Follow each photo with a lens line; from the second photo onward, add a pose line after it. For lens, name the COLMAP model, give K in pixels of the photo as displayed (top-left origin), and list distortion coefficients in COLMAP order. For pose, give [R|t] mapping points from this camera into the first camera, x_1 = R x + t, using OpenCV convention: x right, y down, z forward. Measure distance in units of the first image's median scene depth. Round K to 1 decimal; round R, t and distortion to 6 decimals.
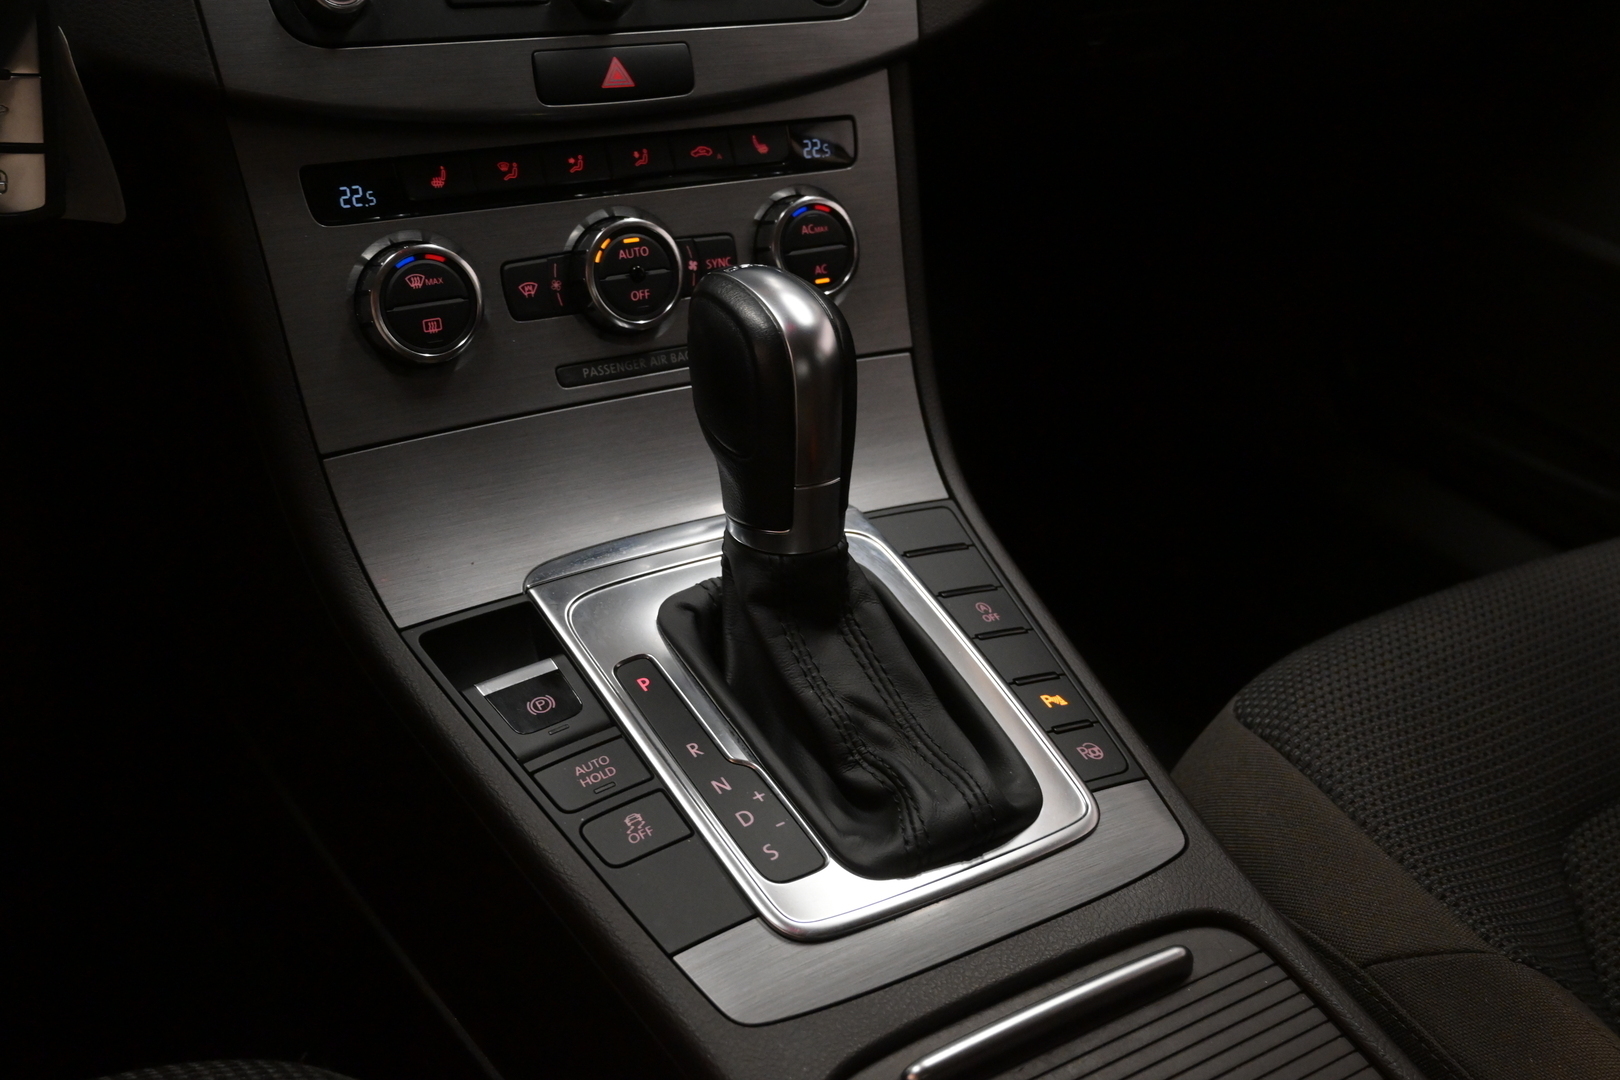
lens RADIAL K [[1670.4, 0, 813.9], [0, 1670.4, 538.4], [0, 0, 1]] dist [-0.007576, 0.000000]
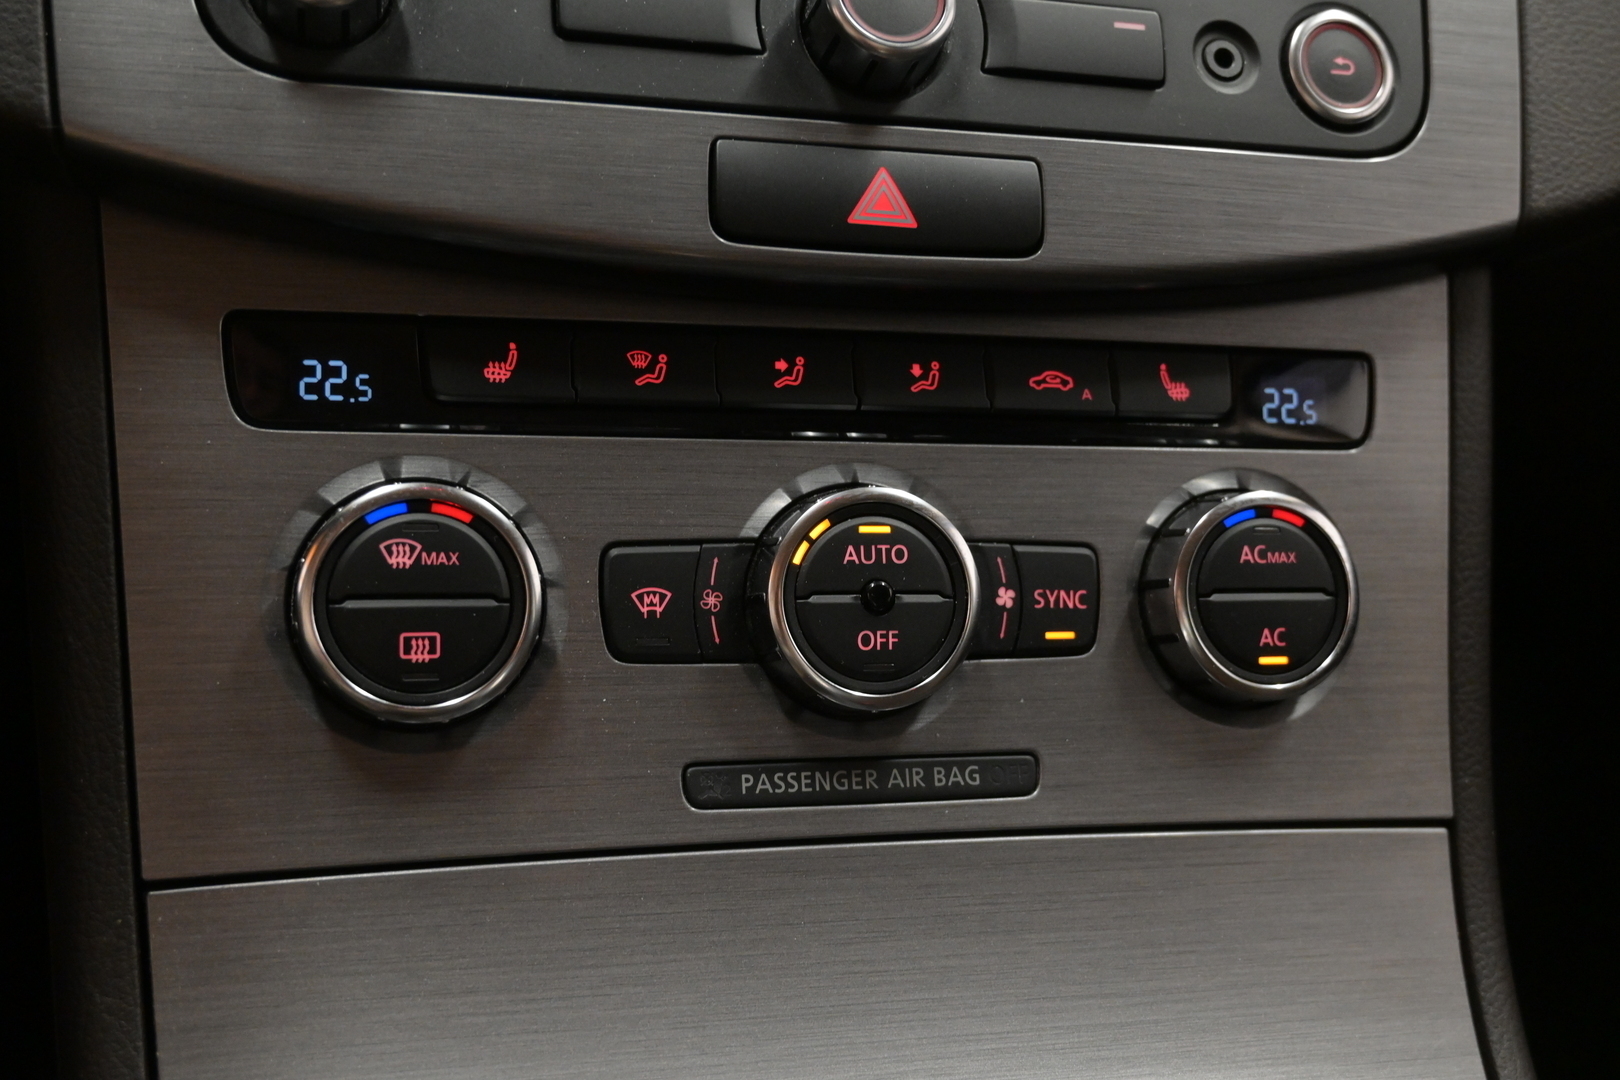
lens RADIAL K [[1670.4, 0, 815.4], [0, 1670.4, 538.4], [0, 0, 1]] dist [-0.007576, 0.000000]
pose [[0.950105, 0.096345, -0.296680, 0.022217], [-0.160473, 0.966560, -0.200023, -0.080314], [0.267488, 0.237652, 0.933794, 0.577210]]
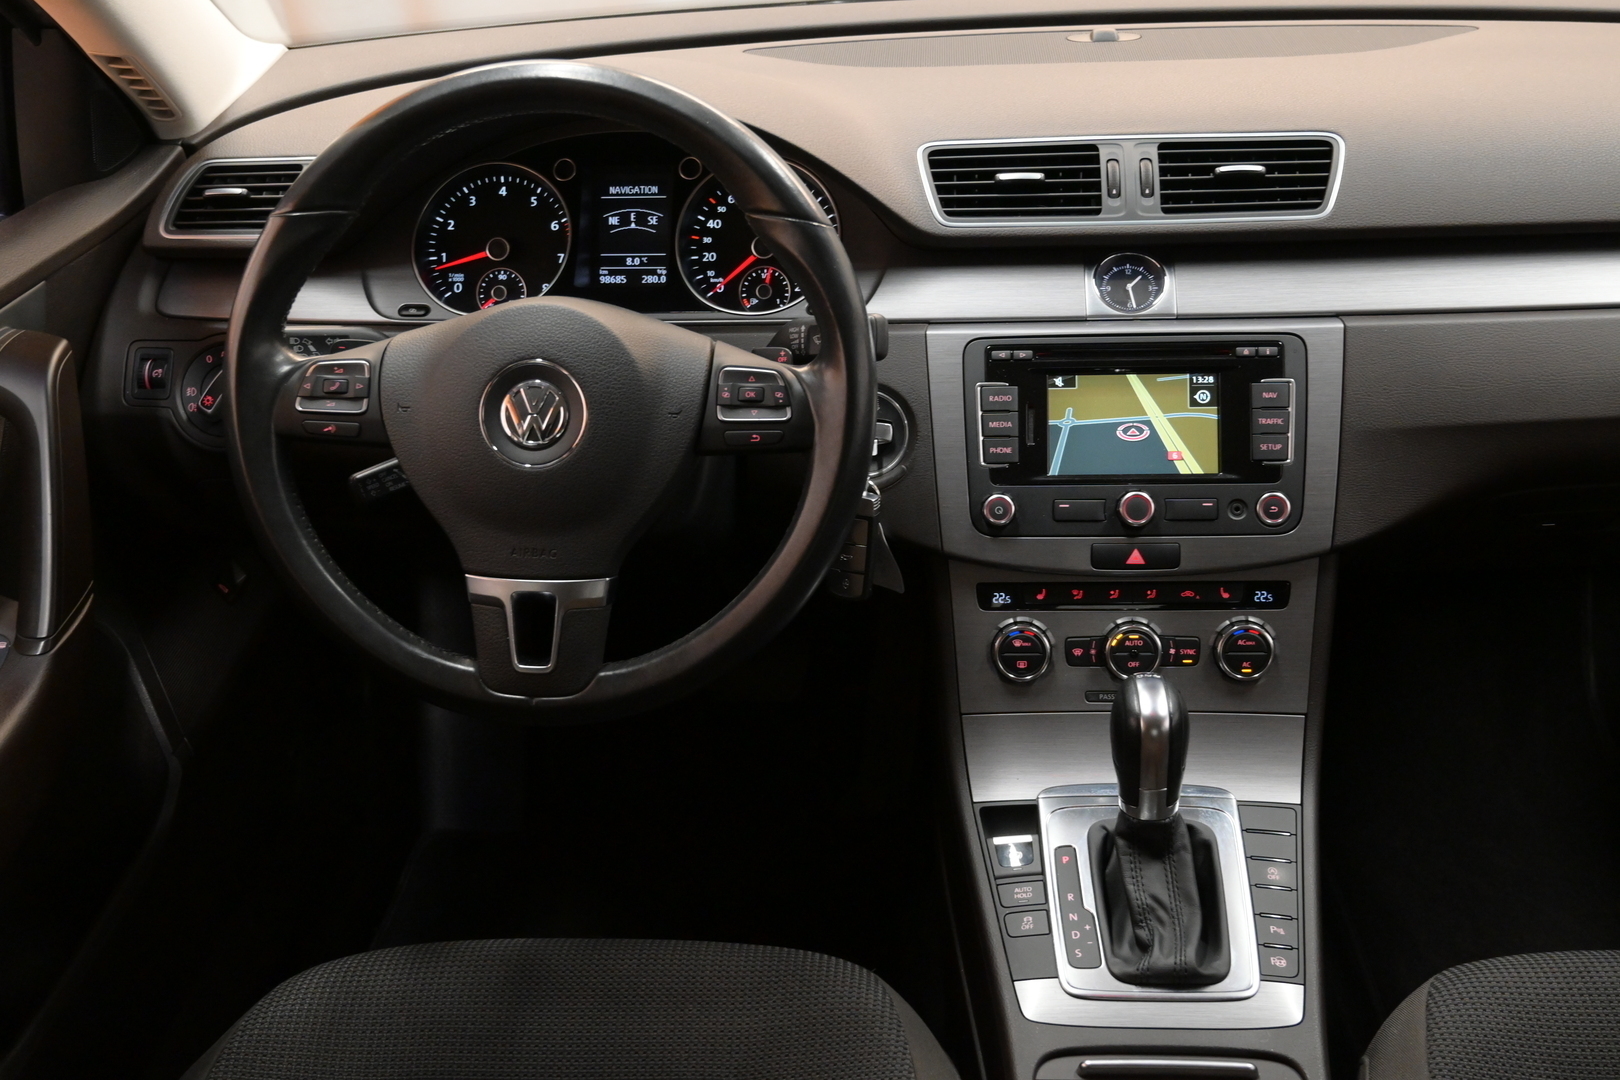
lens RADIAL K [[1670.4, 0, 812.7], [0, 1670.4, 540.4], [0, 0, 1]] dist [-0.007576, 0.000000]
pose [[0.796695, 0.177315, -0.577786, 0.759594], [-0.195296, 0.980237, 0.031533, -0.299428], [0.571958, 0.087717, 0.815579, -0.892694]]
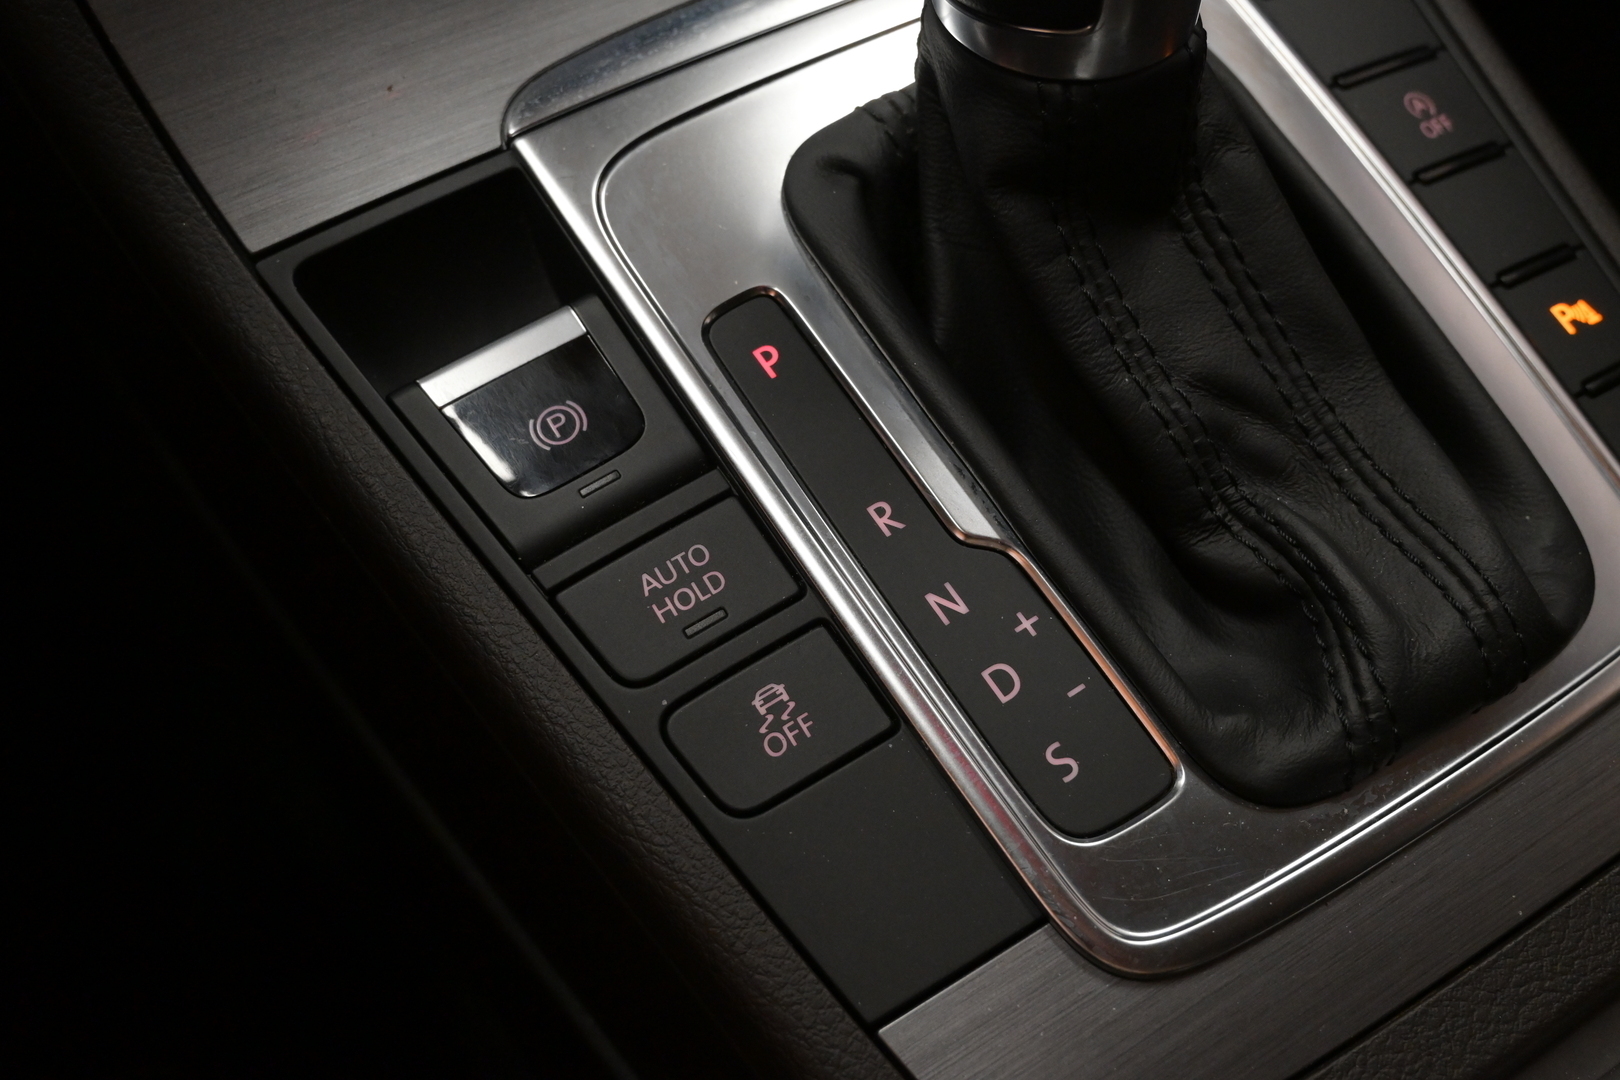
lens RADIAL K [[1670.4, 0, 805.2], [0, 1670.4, 548.7], [0, 0, 1]] dist [-0.007576, 0.000000]
pose [[0.998213, -0.022451, -0.055378, -0.063635], [0.044163, 0.901474, 0.430575, -0.067978], [0.040254, -0.432251, 0.900854, 0.528817]]
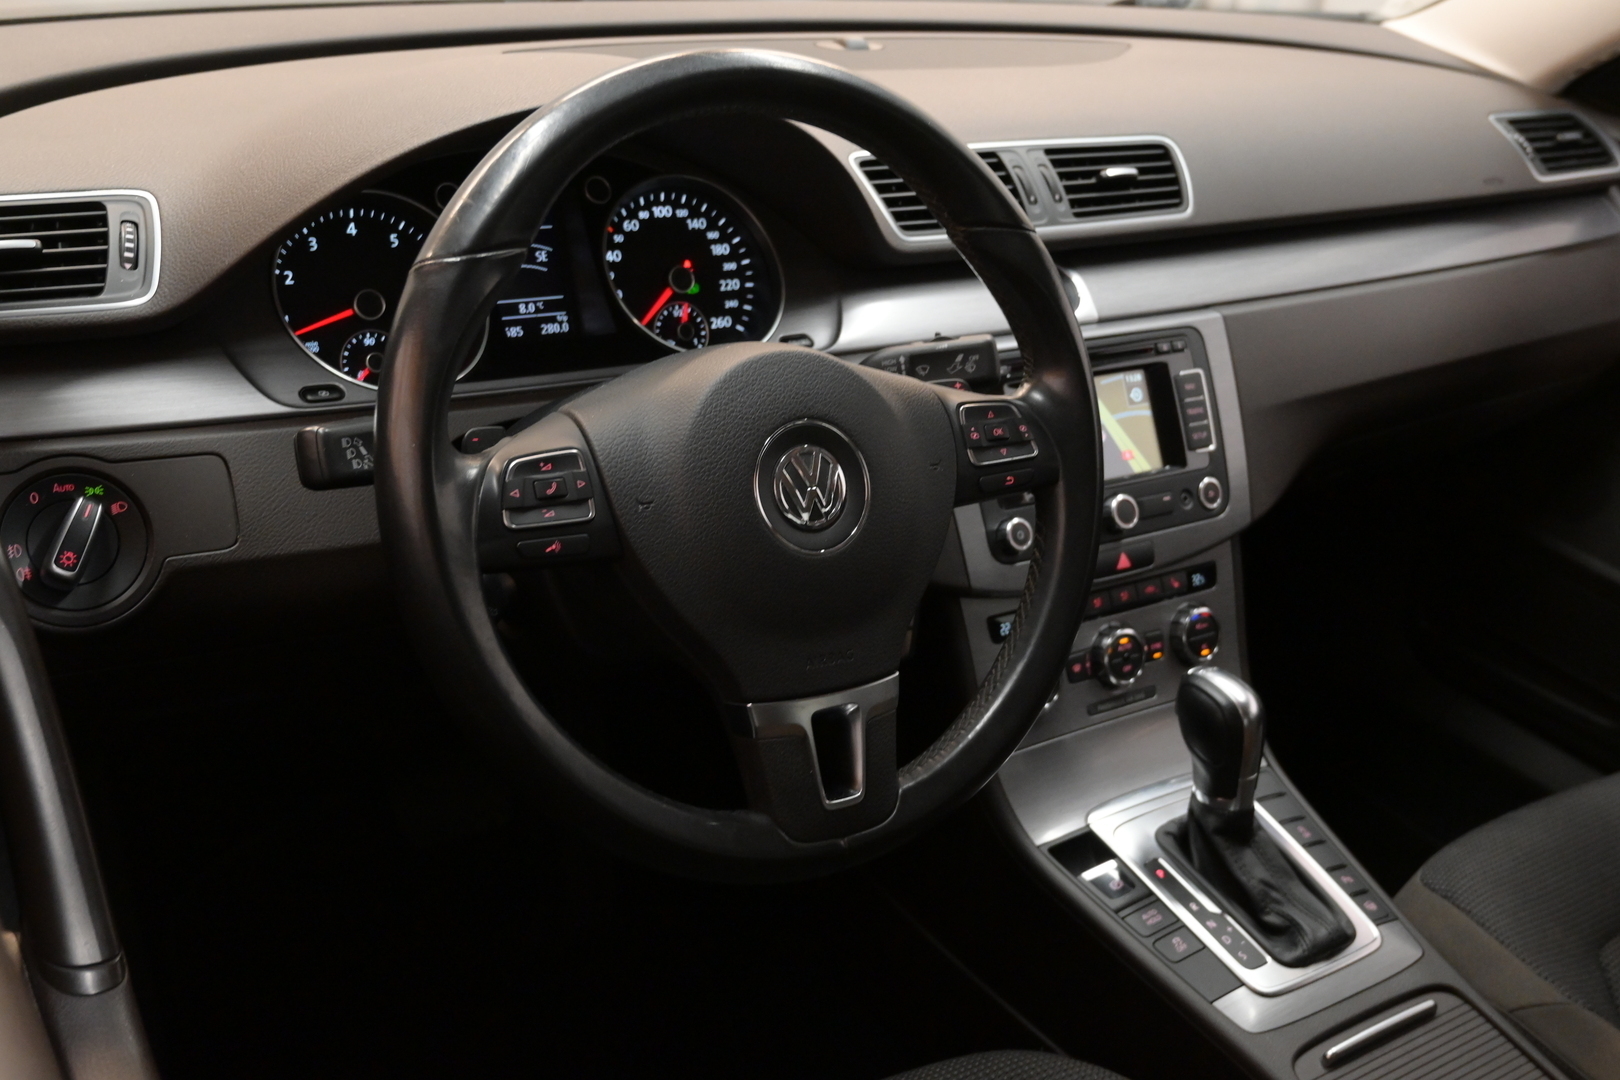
lens RADIAL K [[1708.0, 0, 809.9], [0, 1708.0, 543.3], [0, 0, 1]] dist [-0.012895, 0.000000]
pose [[0.999642, 0.005314, 0.026218, -0.570576], [-0.003633, 0.997959, -0.063747, -0.176501], [-0.026503, 0.063629, 0.997622, -1.067418]]
